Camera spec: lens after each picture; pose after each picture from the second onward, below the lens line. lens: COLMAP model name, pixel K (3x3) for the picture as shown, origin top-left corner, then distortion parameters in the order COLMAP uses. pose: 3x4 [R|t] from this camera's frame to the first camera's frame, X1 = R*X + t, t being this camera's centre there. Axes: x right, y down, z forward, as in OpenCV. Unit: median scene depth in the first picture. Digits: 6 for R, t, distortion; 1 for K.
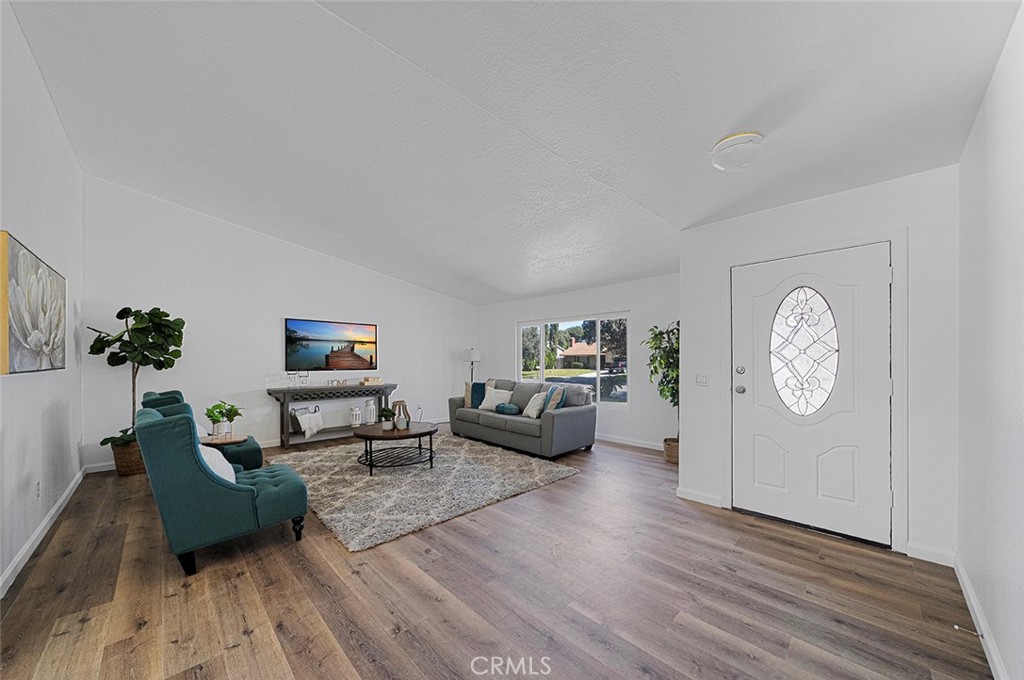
lens RADIAL K [[357.4, 0, 508.8], [0, 357.4, 364.6], [0, 0, 1]] dist [-0.001822, -0.000069]
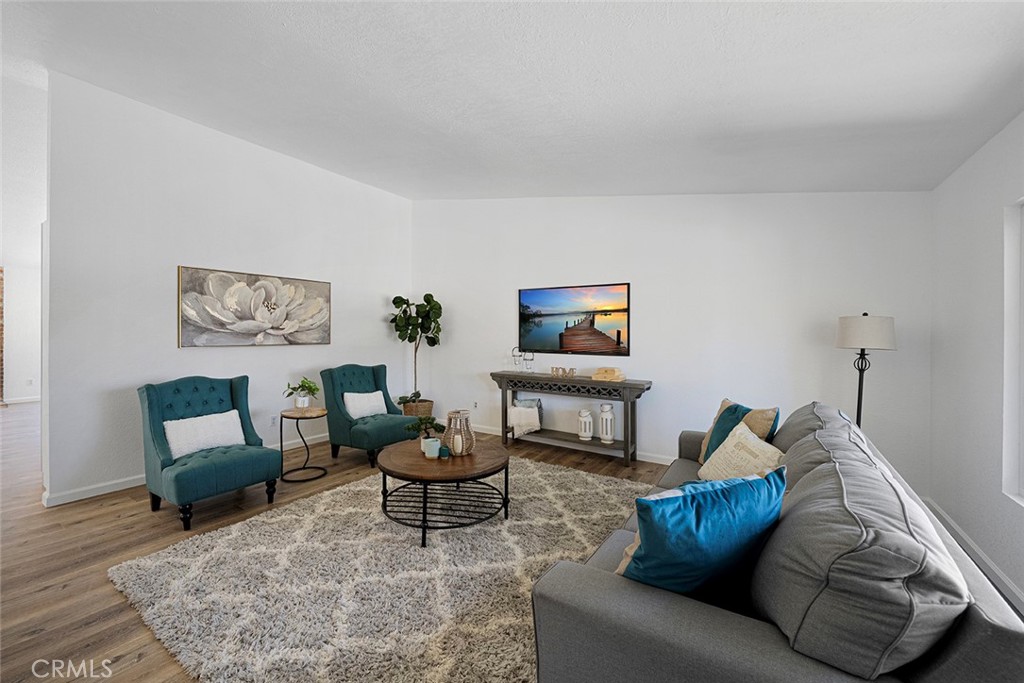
lens RADIAL K [[386.7, 0, 509.0], [0, 386.7, 341.4], [0, 0, 1]] dist [-0.000802, -0.000131]
pose [[0.174673, -0.009661, -0.984579, 0.279034], [0.006750, 0.999940, -0.008614, -0.003839], [0.984603, -0.005141, 0.174728, 0.771420]]
